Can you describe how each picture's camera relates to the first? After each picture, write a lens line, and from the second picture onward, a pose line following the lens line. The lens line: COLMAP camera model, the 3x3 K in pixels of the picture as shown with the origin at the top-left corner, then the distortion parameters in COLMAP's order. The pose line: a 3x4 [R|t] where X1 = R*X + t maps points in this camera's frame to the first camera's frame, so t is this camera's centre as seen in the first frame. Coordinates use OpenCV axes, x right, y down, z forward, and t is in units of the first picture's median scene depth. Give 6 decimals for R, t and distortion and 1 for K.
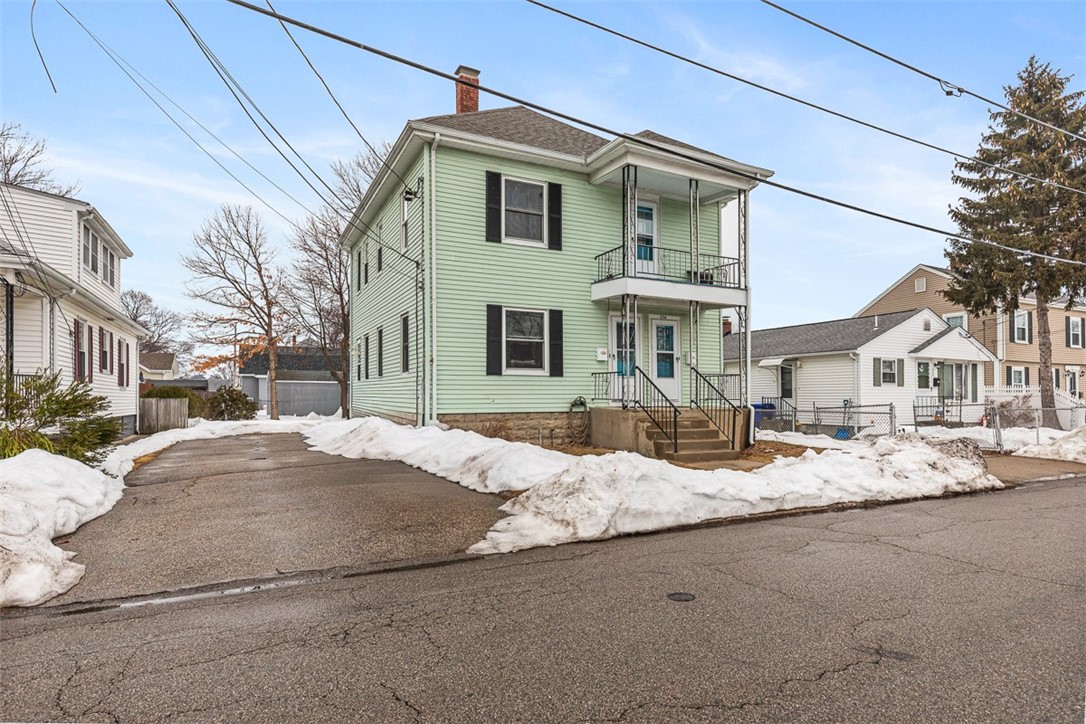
lens RADIAL K [[588.1, 0, 542.3], [0, 588.1, 383.1], [0, 0, 1]] dist [0.019177, -0.000258]
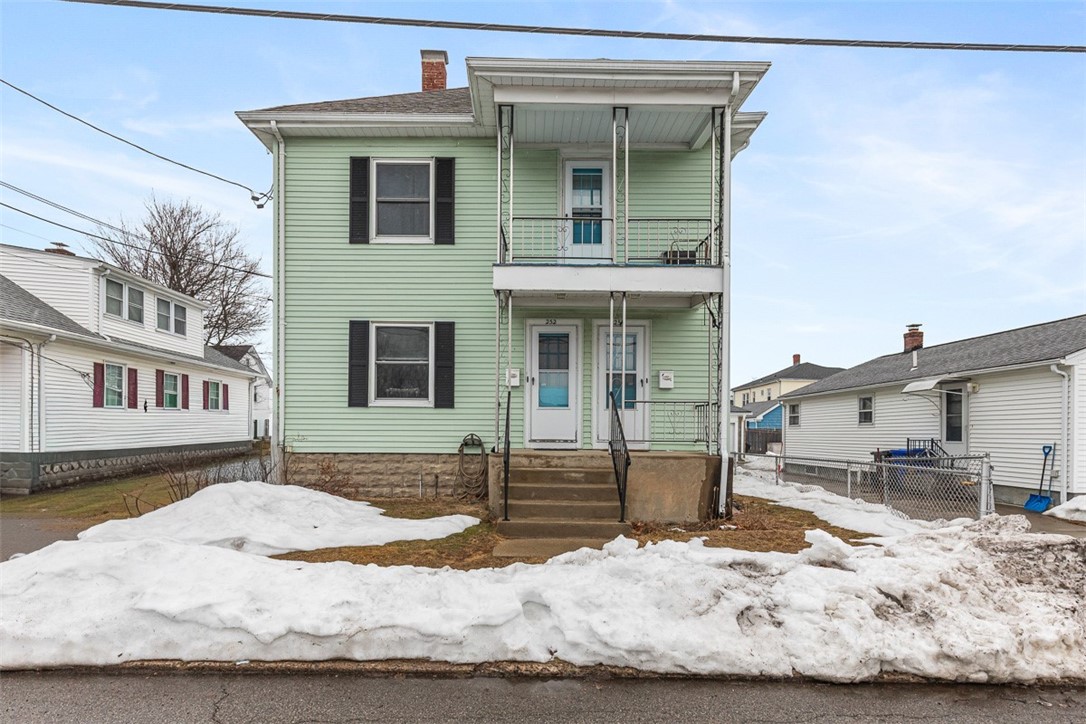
lens RADIAL K [[558.8, 0, 541.9], [0, 558.8, 432.0], [0, 0, 1]] dist [0.012000, 0.000283]
pose [[0.886777, 0.009354, -0.462103, 0.482873], [-0.000469, 0.999813, 0.019337, 0.006200], [0.462198, -0.016931, 0.886615, 0.407433]]
